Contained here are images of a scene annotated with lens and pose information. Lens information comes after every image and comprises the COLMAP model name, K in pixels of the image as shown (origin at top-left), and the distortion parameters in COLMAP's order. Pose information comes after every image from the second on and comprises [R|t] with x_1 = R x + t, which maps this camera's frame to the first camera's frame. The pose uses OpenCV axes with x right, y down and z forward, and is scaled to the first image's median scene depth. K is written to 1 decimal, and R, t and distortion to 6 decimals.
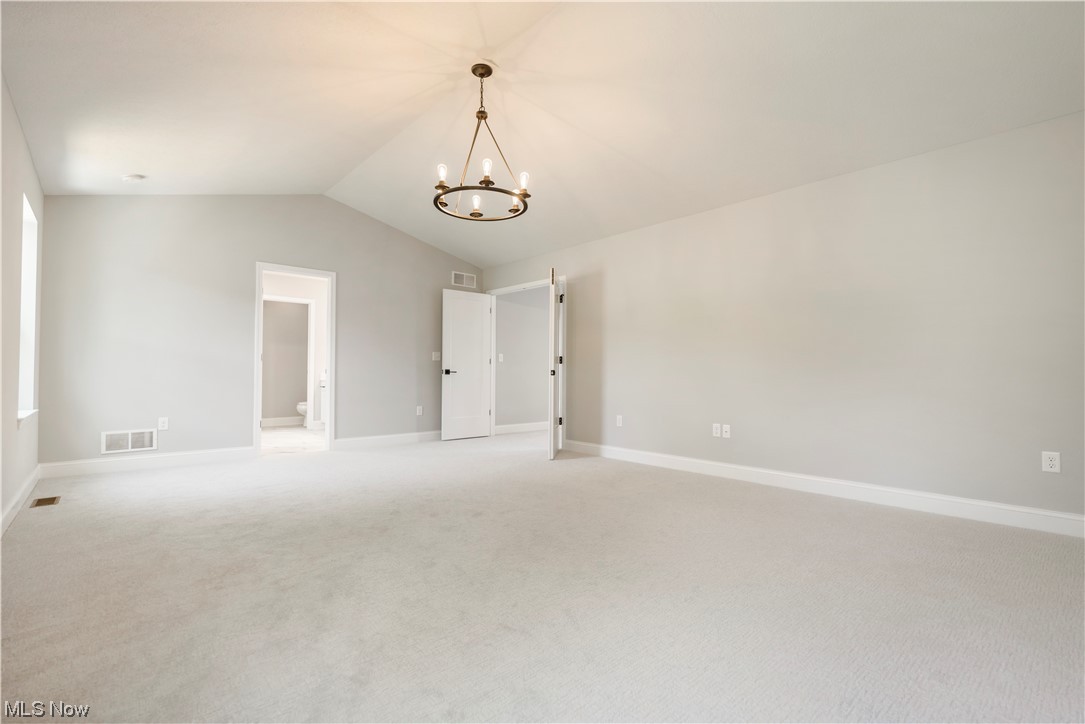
lens RADIAL K [[495.6, 0, 544.5], [0, 495.6, 367.4], [0, 0, 1]] dist [-0.001160, 0.001770]
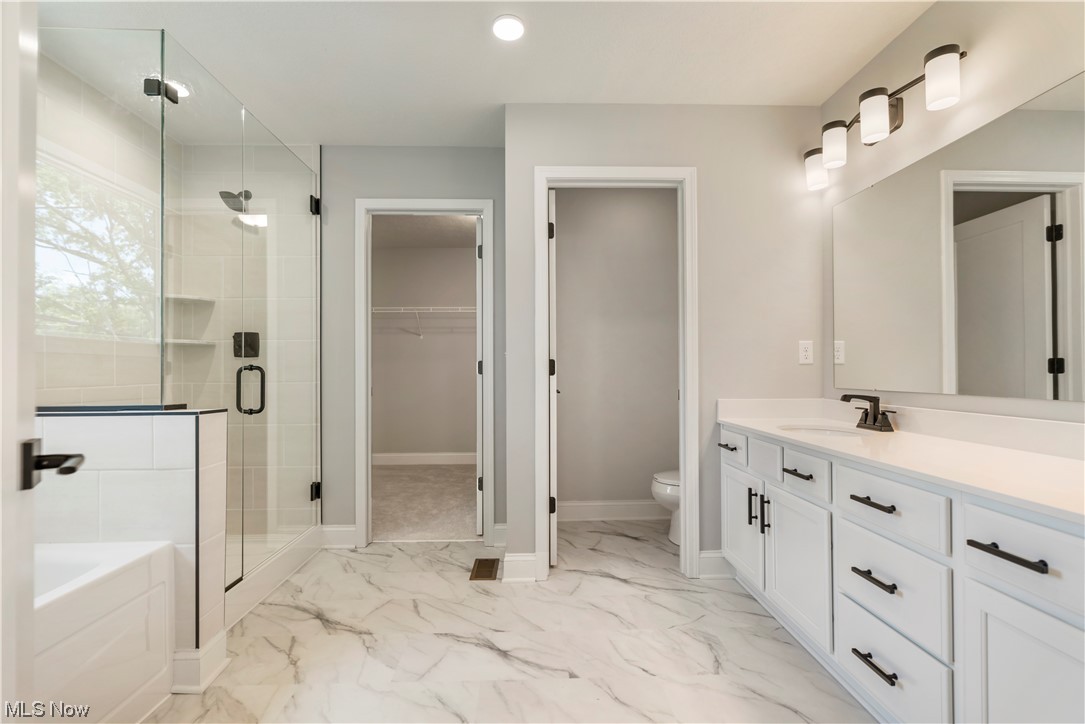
lens RADIAL K [[495.6, 0, 544.7], [0, 495.6, 368.6], [0, 0, 1]] dist [-0.001160, 0.001770]
pose [[0.762626, -0.008033, -0.646790, -0.332084], [0.015093, 0.999872, 0.005377, -0.011025], [0.646663, -0.013863, 0.762650, 0.688601]]
